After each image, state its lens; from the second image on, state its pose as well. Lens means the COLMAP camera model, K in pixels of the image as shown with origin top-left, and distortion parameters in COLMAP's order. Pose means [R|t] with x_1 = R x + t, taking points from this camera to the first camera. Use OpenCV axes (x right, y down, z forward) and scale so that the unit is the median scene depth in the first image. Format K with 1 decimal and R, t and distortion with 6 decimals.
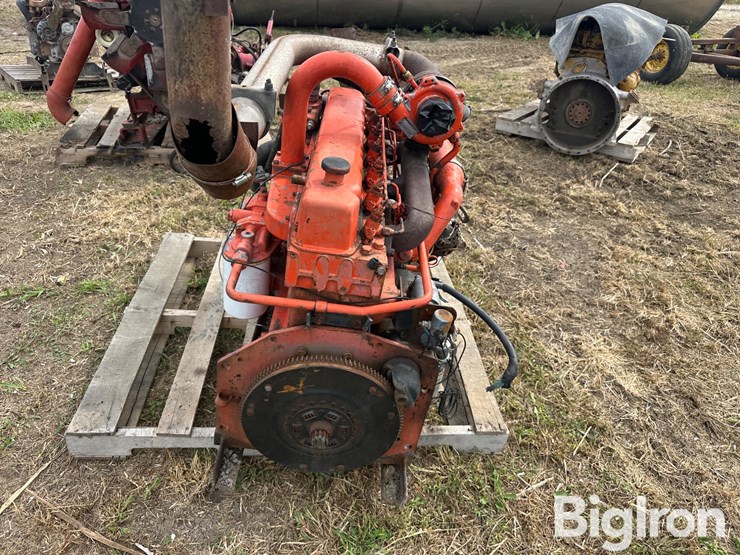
lens RADIAL K [[525.4, 0, 373.9], [0, 525.4, 261.8], [0, 0, 1]] dist [0.065182, -0.097817]
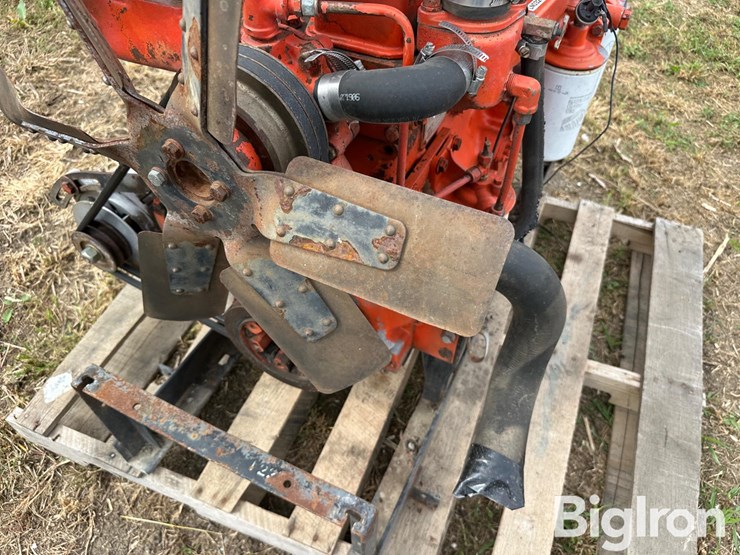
lens RADIAL K [[524.6, 0, 370.0], [0, 524.6, 274.4], [0, 0, 1]] dist [0.061177, -0.101538]
pose [[-0.878554, -0.451635, 0.155461, -0.158066], [0.116374, 0.113269, 0.986725, -0.512429], [-0.463249, 0.884984, -0.046955, 1.001777]]
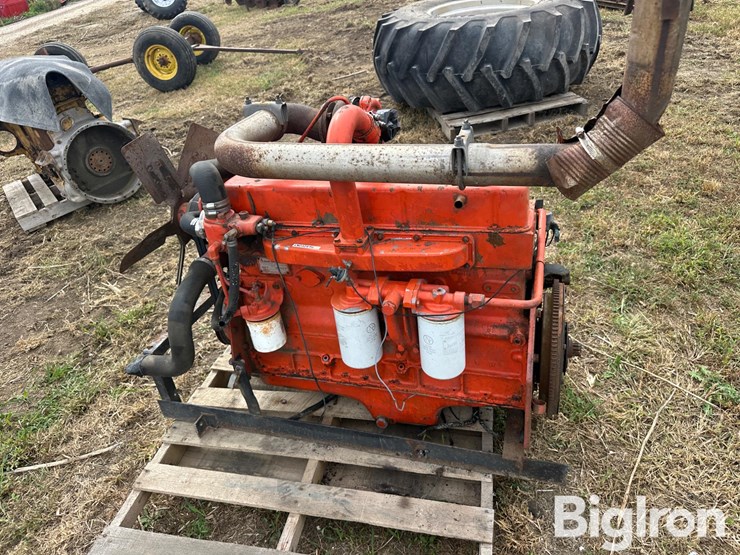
lens RADIAL K [[525.4, 0, 373.9], [0, 525.4, 261.8], [0, 0, 1]] dist [0.065182, -0.097817]
pose [[0.267967, -0.630709, 0.728286, -0.601716], [0.660080, 0.670821, 0.338073, -0.317035], [-0.701775, 0.390134, 0.596076, 0.304010]]
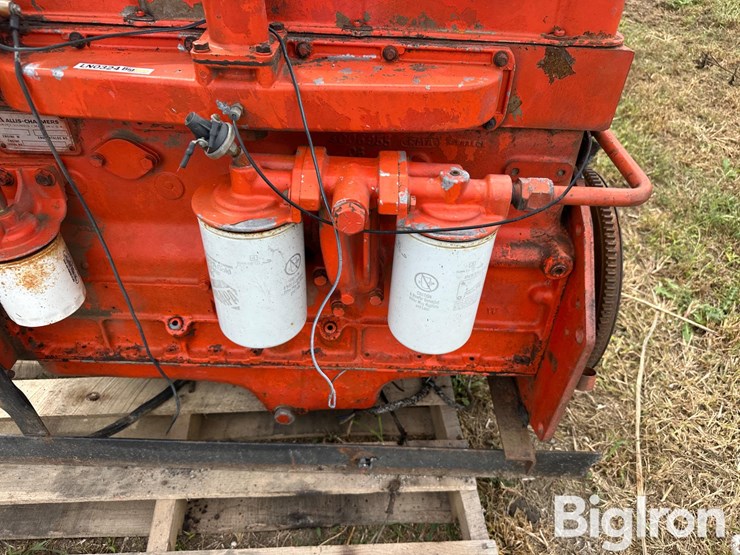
lens RADIAL K [[522.4, 0, 370.0], [0, 522.4, 277.5], [0, 0, 1]] dist [0.057760, -0.094786]
pose [[0.007625, -0.765913, 0.642899, -0.368465], [0.519901, 0.552228, 0.651726, -0.205566], [-0.854192, 0.329275, 0.402410, 0.580536]]
